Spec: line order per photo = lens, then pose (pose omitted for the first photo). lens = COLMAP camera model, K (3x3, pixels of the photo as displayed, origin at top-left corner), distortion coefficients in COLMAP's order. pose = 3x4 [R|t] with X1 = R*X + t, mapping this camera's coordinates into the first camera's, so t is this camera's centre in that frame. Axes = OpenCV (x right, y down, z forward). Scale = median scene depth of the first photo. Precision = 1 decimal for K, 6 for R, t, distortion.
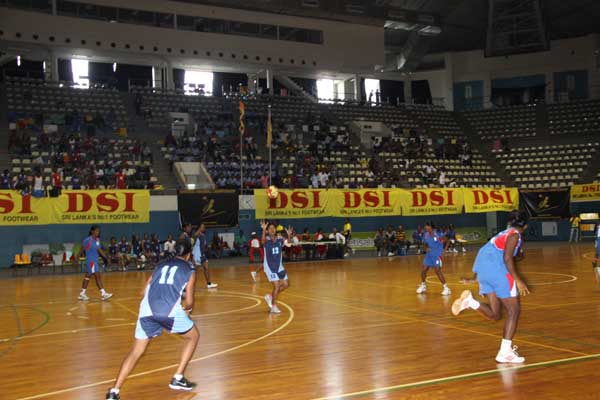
lens RADIAL K [[646.9, 0, 305.6], [0, 646.9, 209.9], [0, 0, 1]] dist [-0.071239, 0.359335]
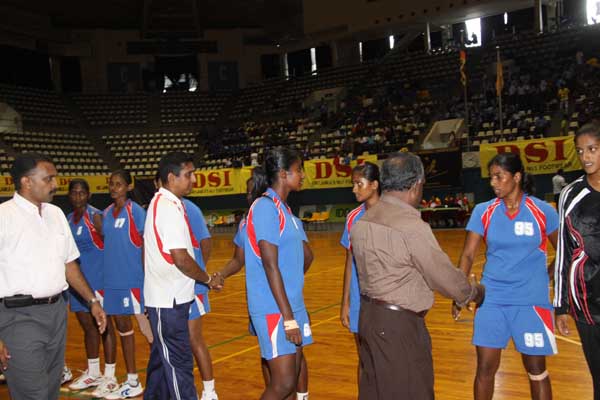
lens RADIAL K [[646.9, 0, 305.6], [0, 646.9, 209.9], [0, 0, 1]] dist [-0.071239, 0.359335]
pose [[0.520450, 0.019066, -0.853679, 0.594547], [0.063678, 0.996100, 0.061069, -0.012273], [0.851515, -0.086144, 0.517206, 0.316705]]
